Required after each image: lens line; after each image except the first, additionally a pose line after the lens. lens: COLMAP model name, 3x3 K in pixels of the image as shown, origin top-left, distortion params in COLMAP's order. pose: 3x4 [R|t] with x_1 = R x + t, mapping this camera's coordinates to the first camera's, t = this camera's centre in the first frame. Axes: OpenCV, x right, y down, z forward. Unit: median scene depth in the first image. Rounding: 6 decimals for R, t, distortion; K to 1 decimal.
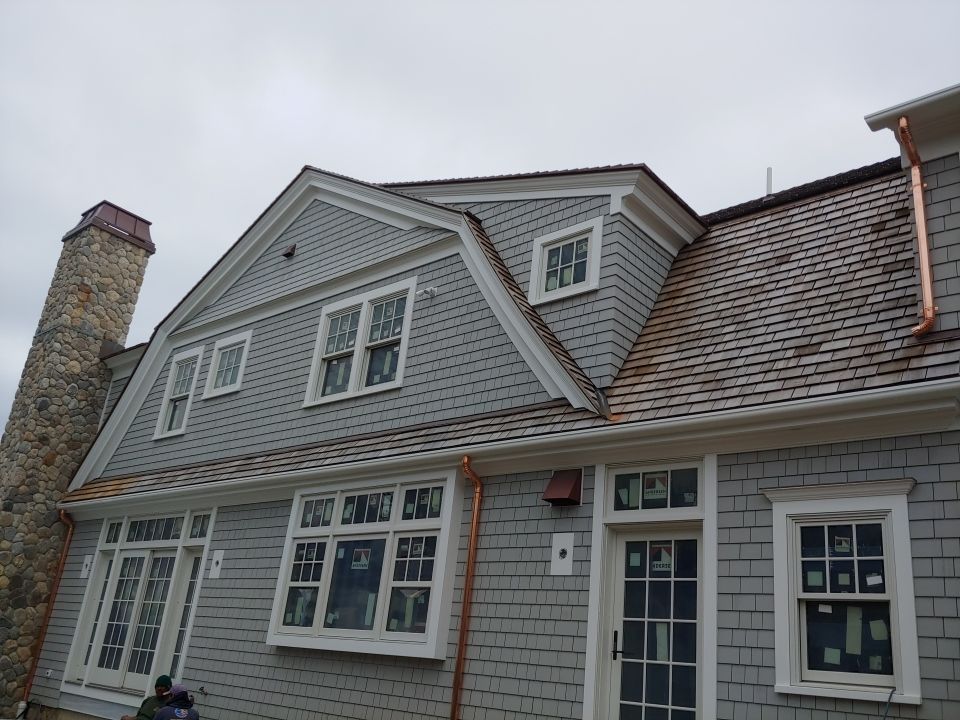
lens RADIAL K [[835.8, 0, 482.5], [0, 835.8, 365.5], [0, 0, 1]] dist [0.087592, -0.162195]
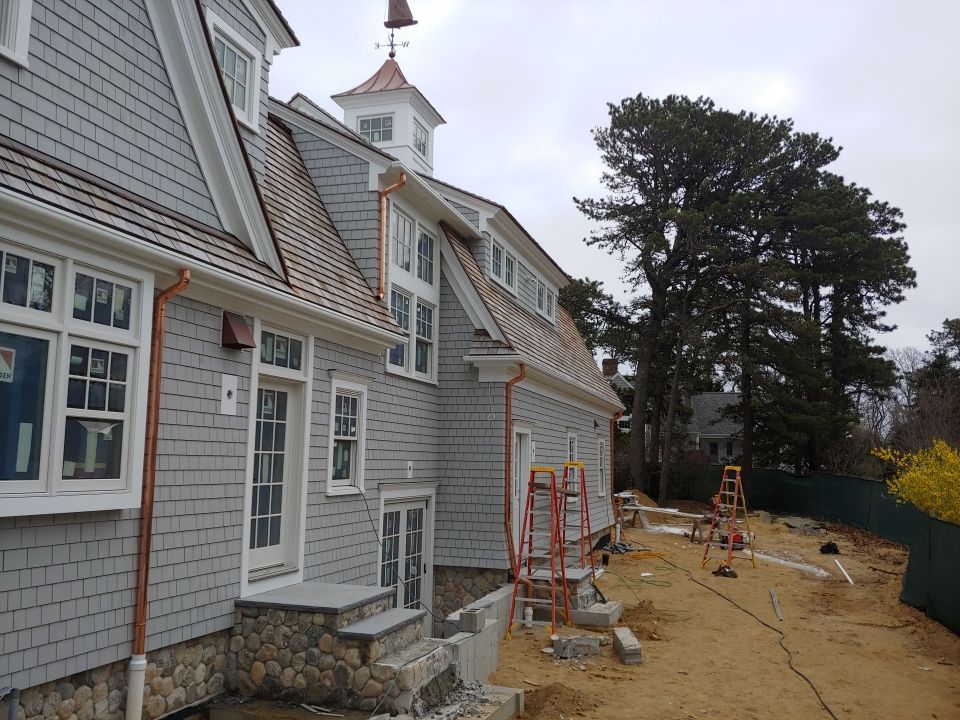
lens RADIAL K [[876.6, 0, 476.1], [0, 876.6, 364.0], [0, 0, 1]] dist [0.292073, -0.852618]
pose [[-0.406582, -0.009903, 0.913561, -1.137248], [-0.381483, 0.910439, -0.159911, 0.274389], [-0.830158, -0.413525, -0.373946, 1.291652]]
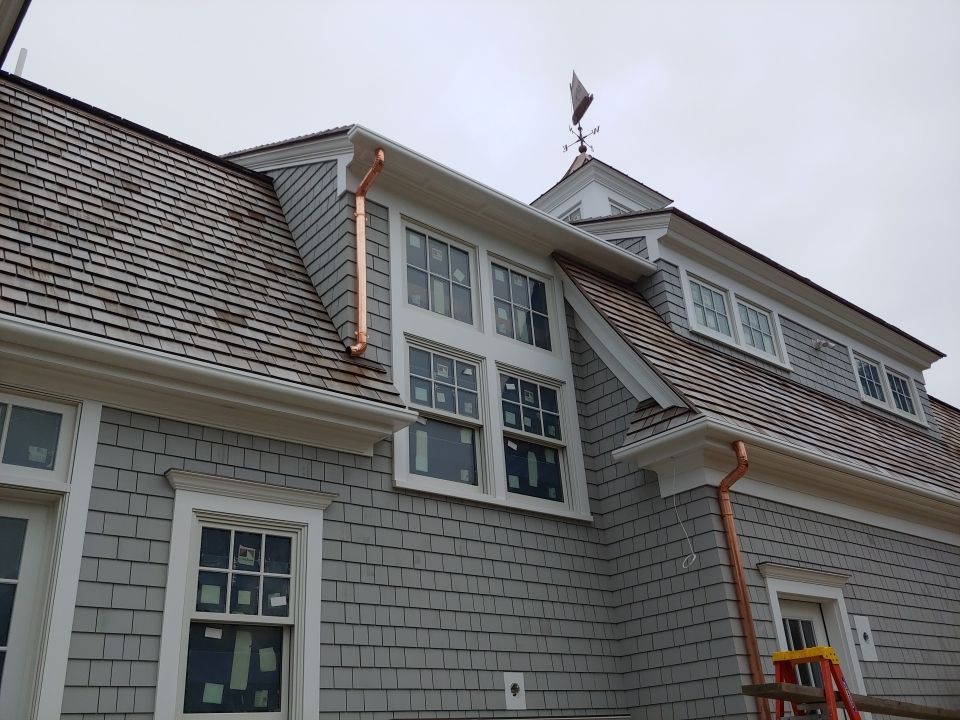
lens RADIAL K [[835.8, 0, 482.5], [0, 835.8, 365.5], [0, 0, 1]] dist [0.087592, -0.162195]
pose [[0.151012, 0.321157, 0.934908, -0.326664], [-0.284850, 0.919776, -0.269948, 0.172728], [-0.946602, -0.225543, 0.230379, 0.552012]]
